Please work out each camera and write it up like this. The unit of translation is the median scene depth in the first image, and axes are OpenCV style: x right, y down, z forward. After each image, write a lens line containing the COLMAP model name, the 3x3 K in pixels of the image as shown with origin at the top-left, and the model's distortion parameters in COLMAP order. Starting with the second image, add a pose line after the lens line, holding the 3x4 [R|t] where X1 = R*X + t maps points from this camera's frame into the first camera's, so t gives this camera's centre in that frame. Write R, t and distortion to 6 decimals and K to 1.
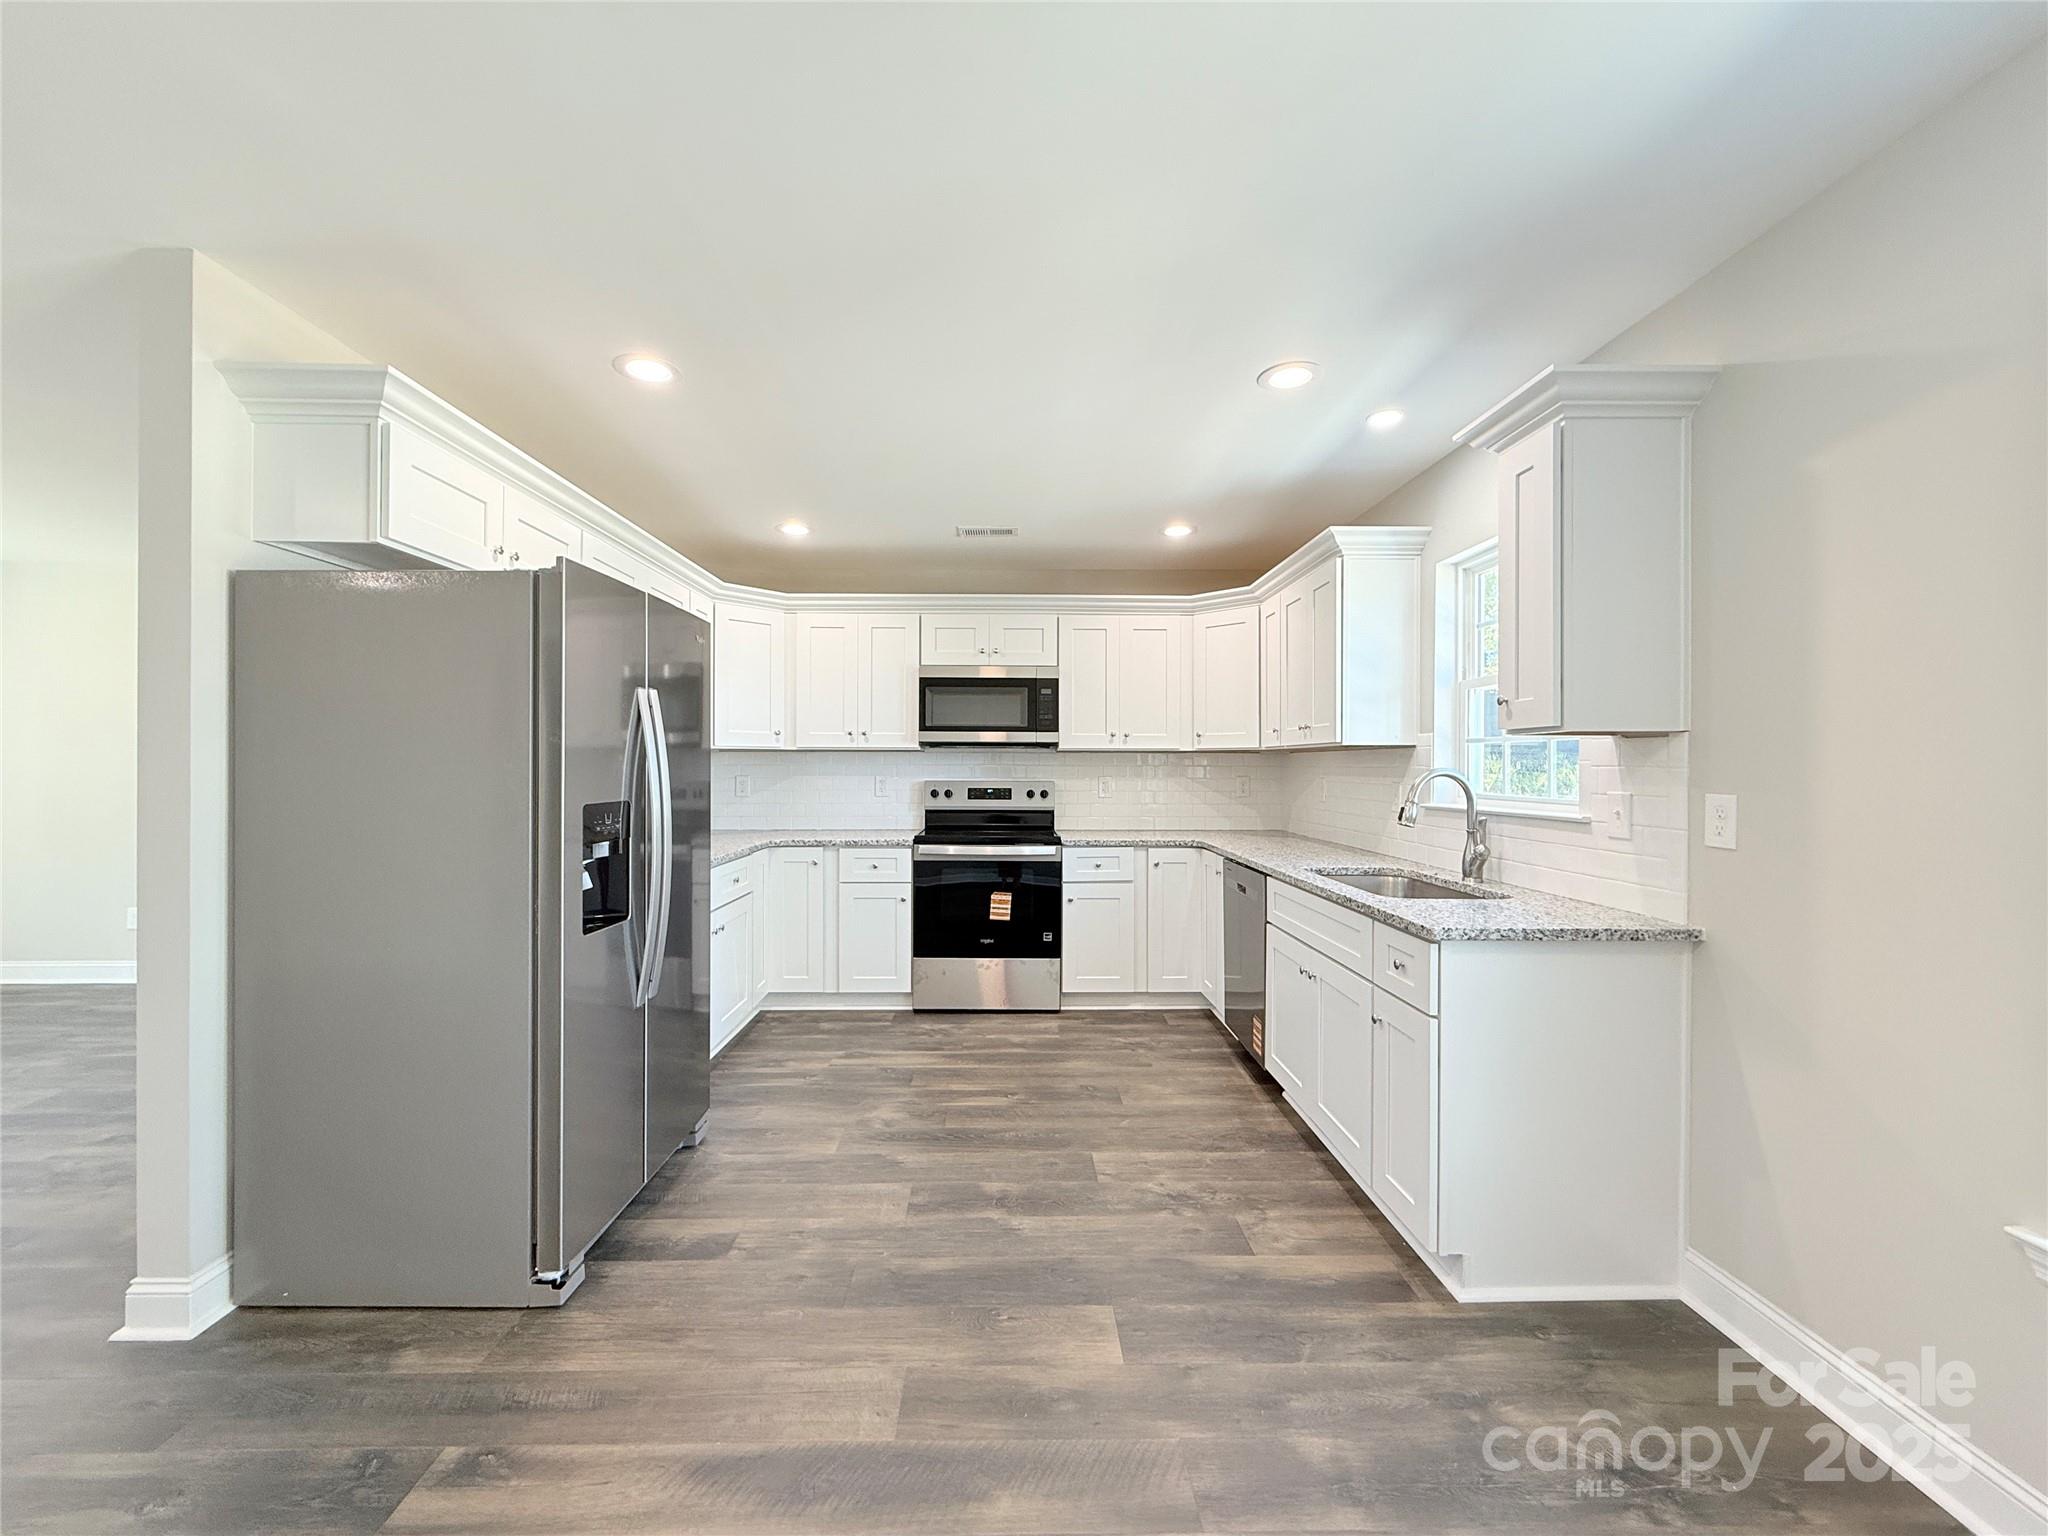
lens RADIAL K [[817.0, 0, 1022.2], [0, 817.0, 767.2], [0, 0, 1]] dist [0.000225, -0.000026]
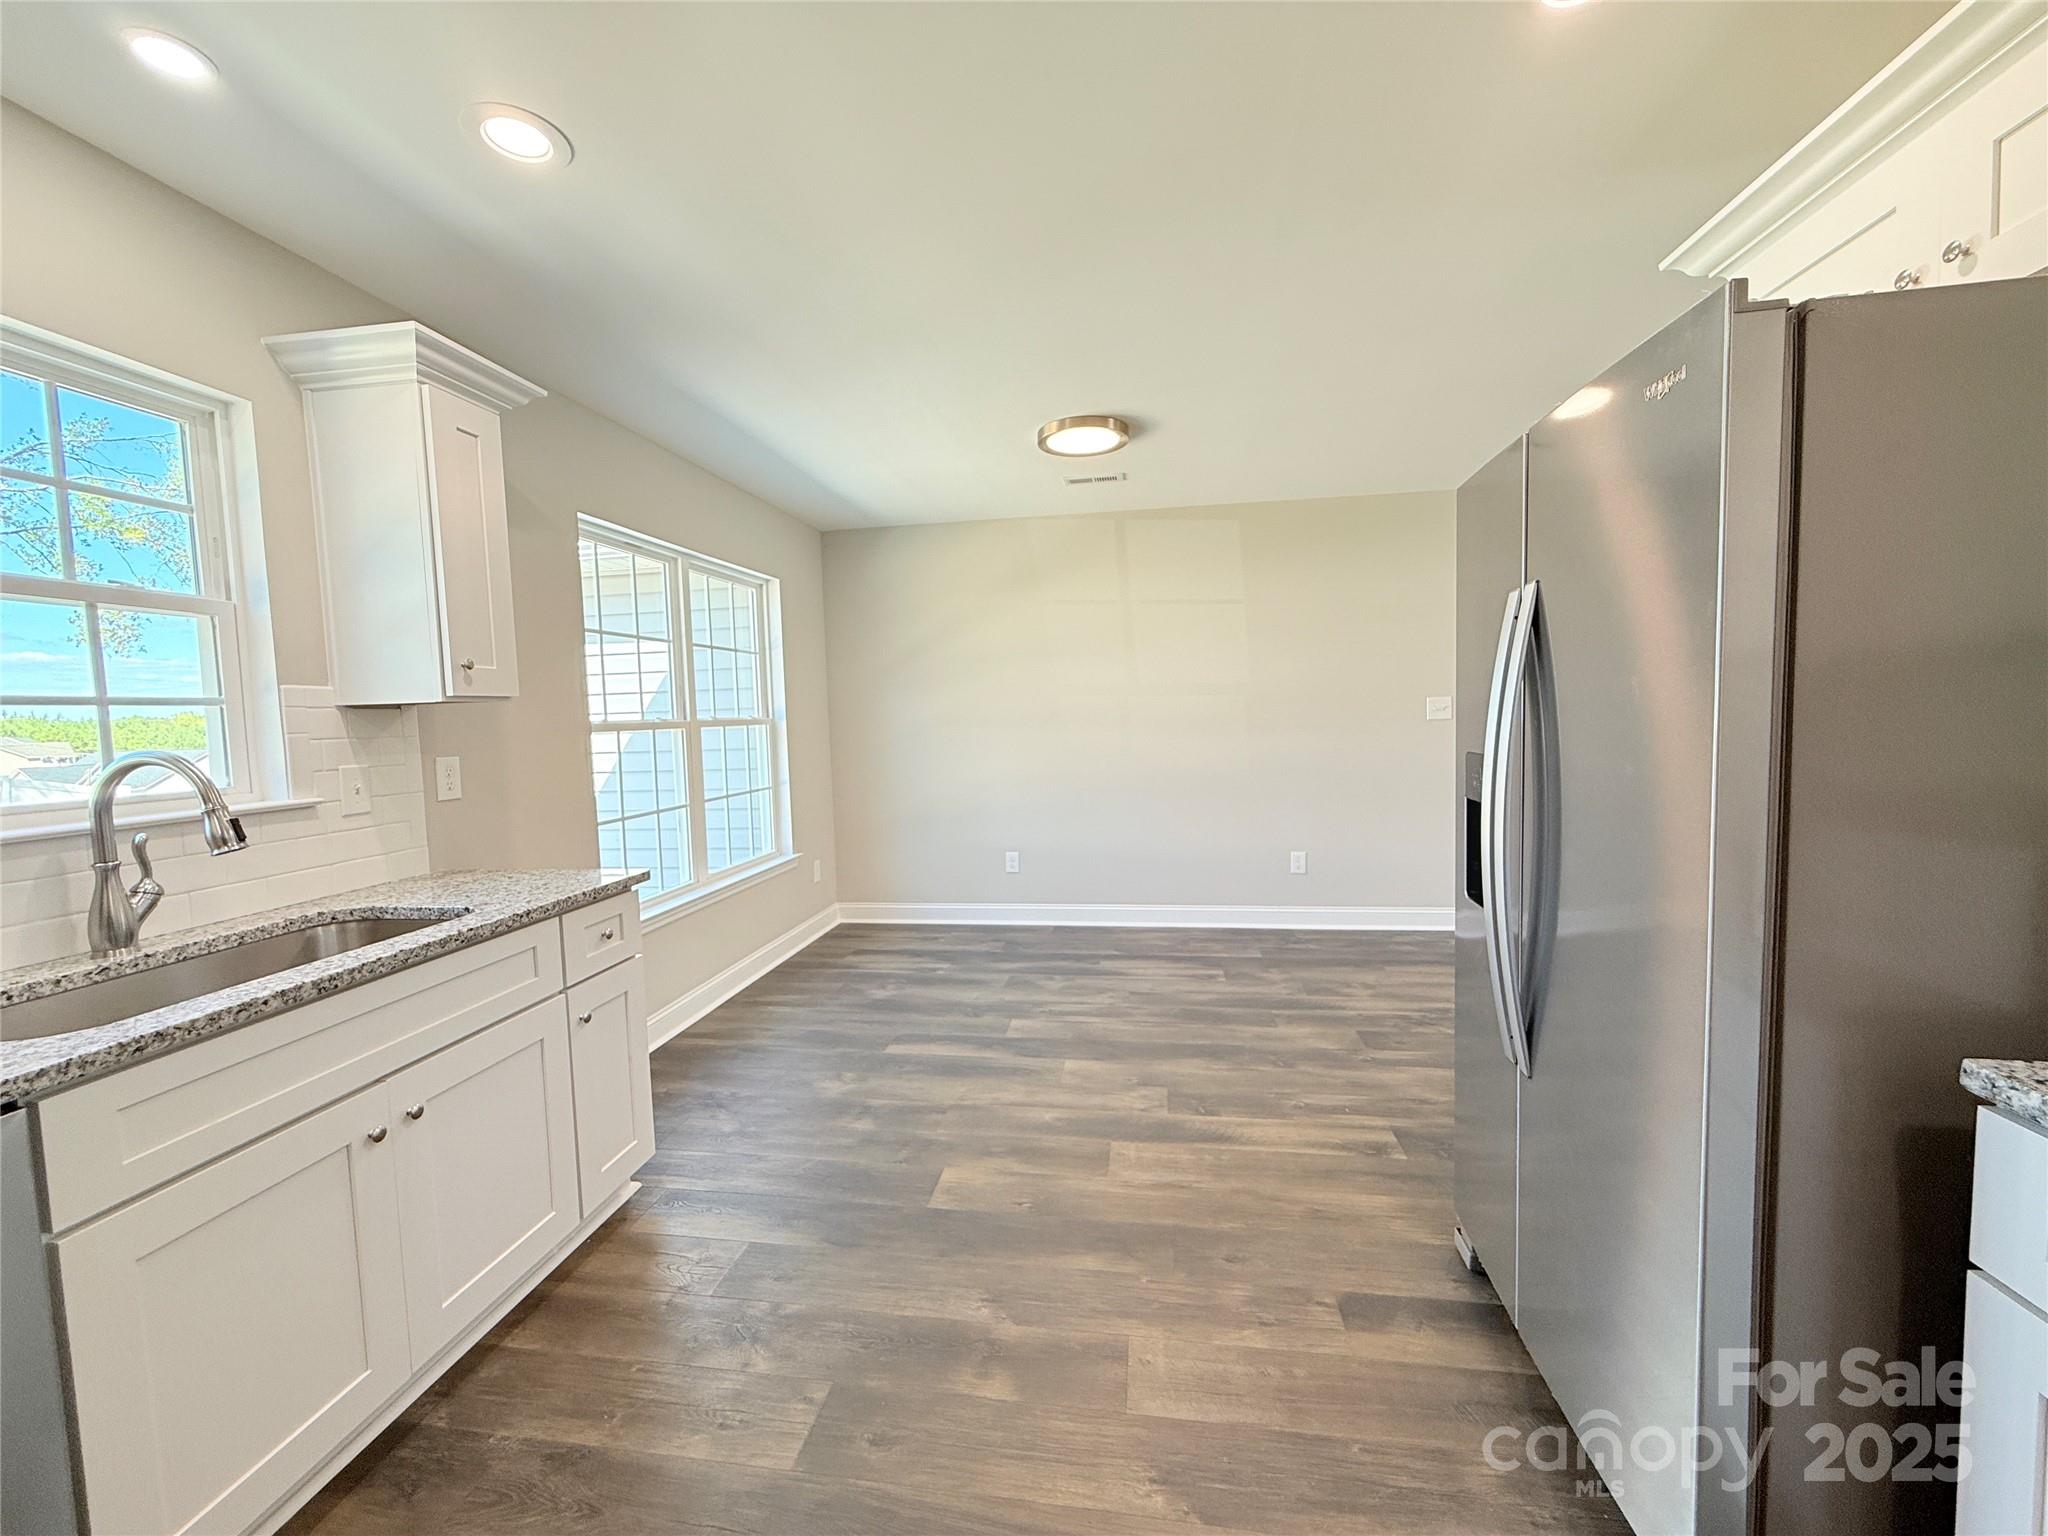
lens RADIAL K [[817.0, 0, 1019.9], [0, 817.0, 765.8], [0, 0, 1]] dist [0.000225, -0.000026]
pose [[-0.983603, 0.015645, 0.179667, -0.192219], [0.028275, 0.997288, 0.067955, -0.011242], [-0.178116, 0.071921, -0.981378, 1.748547]]
